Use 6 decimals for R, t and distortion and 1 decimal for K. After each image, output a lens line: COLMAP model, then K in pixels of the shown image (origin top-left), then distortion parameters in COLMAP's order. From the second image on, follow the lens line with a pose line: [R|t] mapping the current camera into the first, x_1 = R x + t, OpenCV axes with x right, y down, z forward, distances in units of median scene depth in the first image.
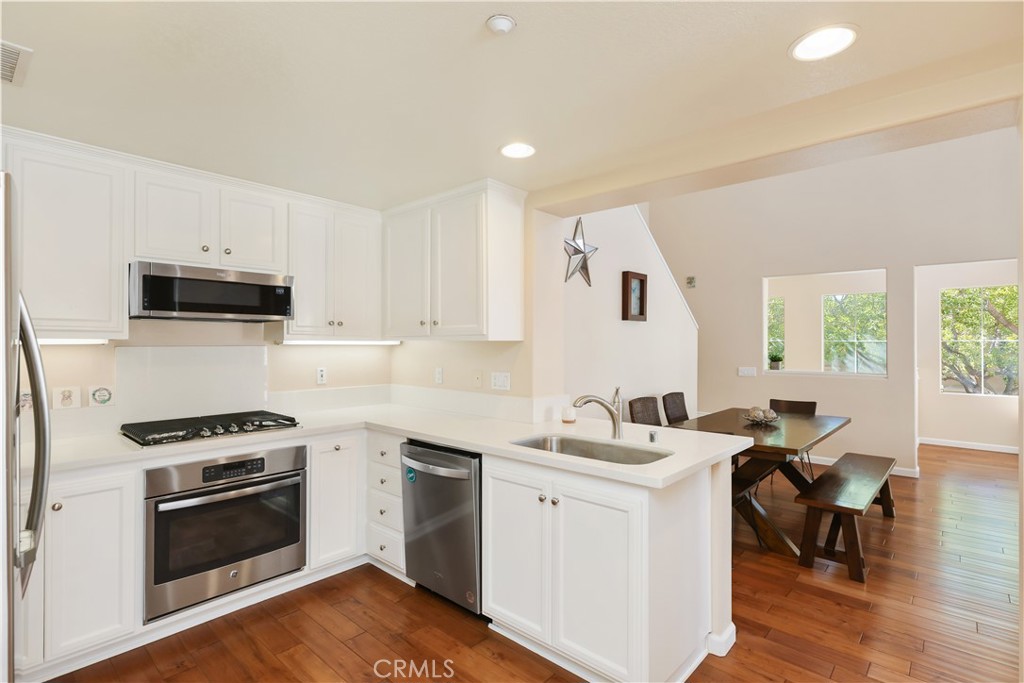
lens RADIAL K [[499.3, 0, 512.0], [0, 499.3, 341.5], [0, 0, 1]] dist [-0.001910, 0.000653]
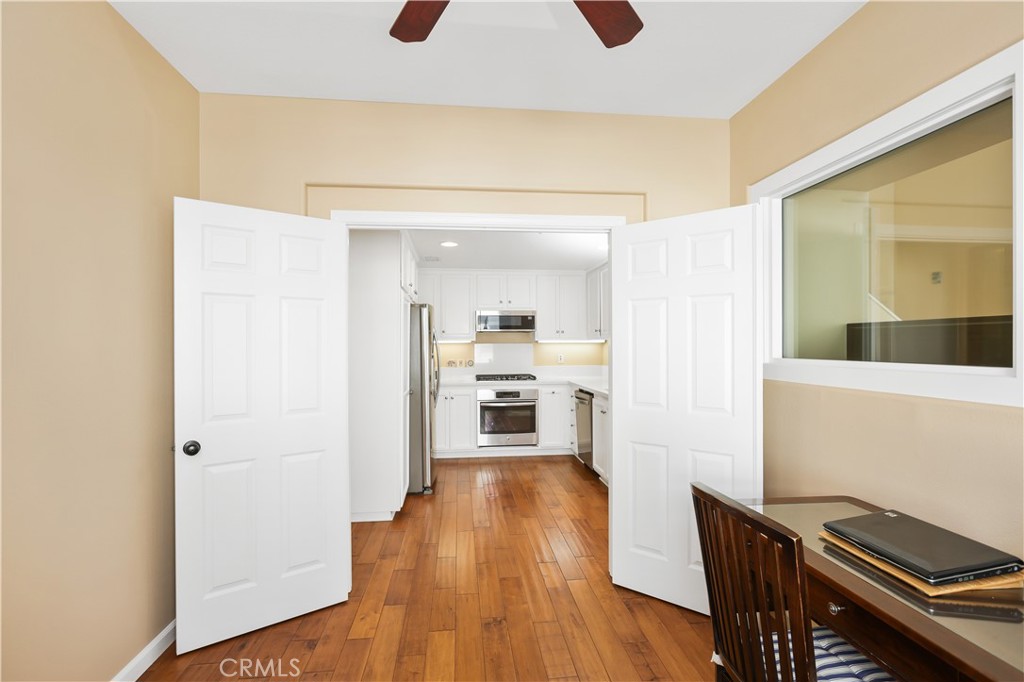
lens RADIAL K [[499.3, 0, 512.0], [0, 499.3, 341.0], [0, 0, 1]] dist [-0.001910, 0.000653]
pose [[0.744475, -0.007082, -0.667613, 0.947390], [0.006910, 0.999972, -0.002901, 0.005464], [0.667615, -0.002454, 0.744503, -0.686766]]
